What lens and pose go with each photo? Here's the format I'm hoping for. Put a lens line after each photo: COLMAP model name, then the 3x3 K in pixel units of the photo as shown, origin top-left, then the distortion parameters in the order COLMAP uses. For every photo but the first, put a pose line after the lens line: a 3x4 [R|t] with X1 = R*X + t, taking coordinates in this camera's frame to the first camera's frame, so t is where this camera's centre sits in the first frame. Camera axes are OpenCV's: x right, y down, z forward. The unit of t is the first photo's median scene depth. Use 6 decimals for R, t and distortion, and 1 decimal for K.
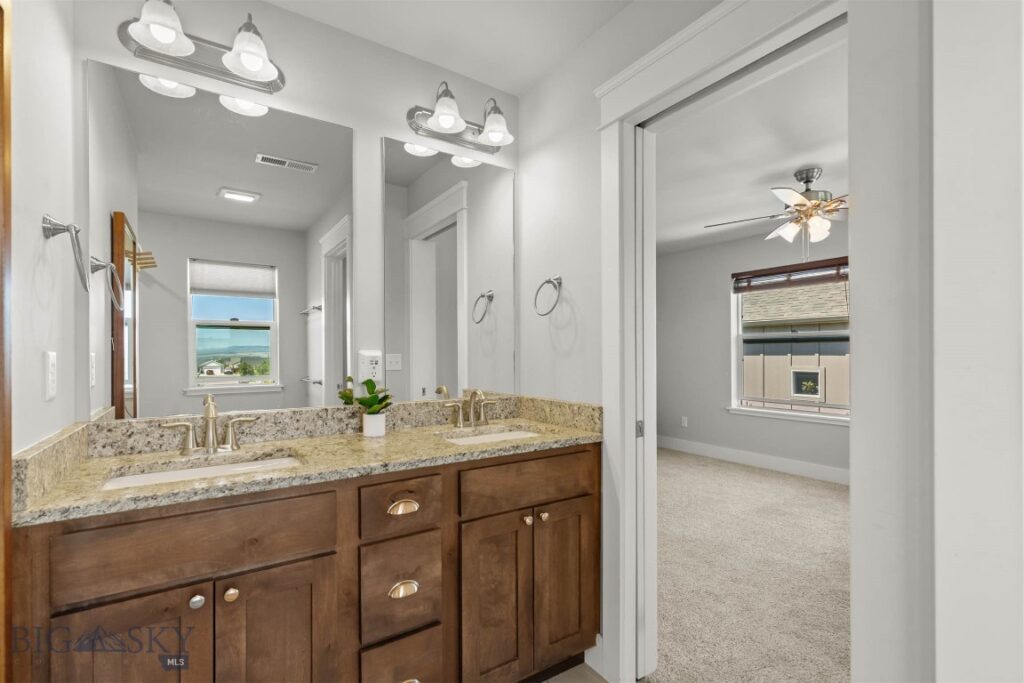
lens RADIAL K [[462.4, 0, 514.8], [0, 462.4, 360.4], [0, 0, 1]] dist [0.003509, 0.001065]
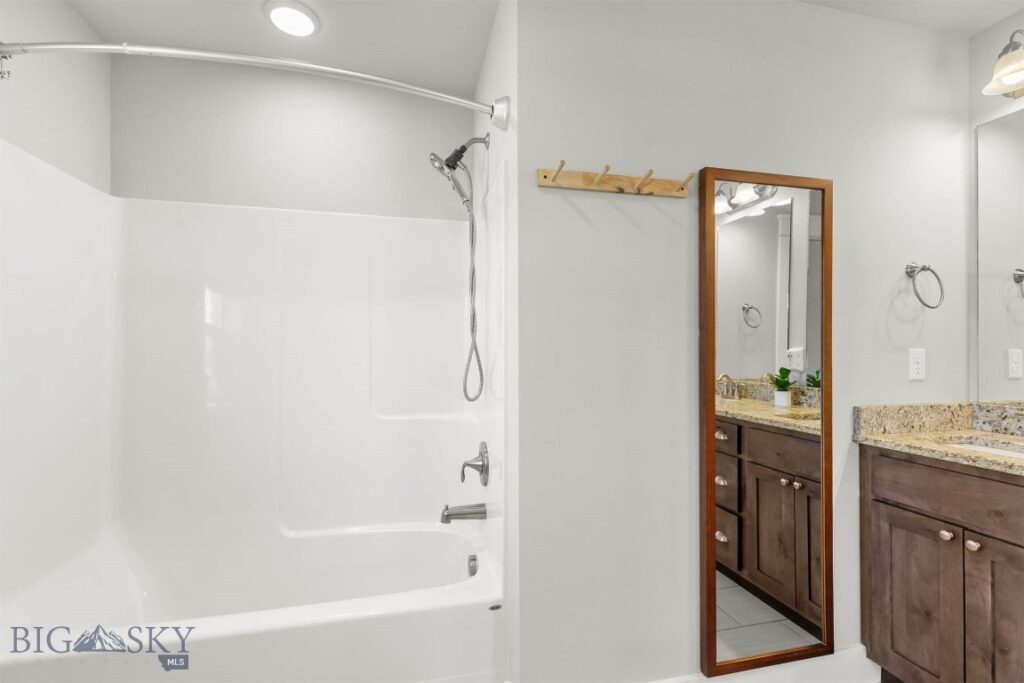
lens RADIAL K [[462.4, 0, 512.1], [0, 462.4, 347.0], [0, 0, 1]] dist [0.003509, 0.001065]
pose [[-0.342665, -0.006037, -0.939438, 0.976212], [-0.009637, 0.999949, -0.002911, -0.011512], [0.939408, 0.008056, -0.342706, 0.258988]]
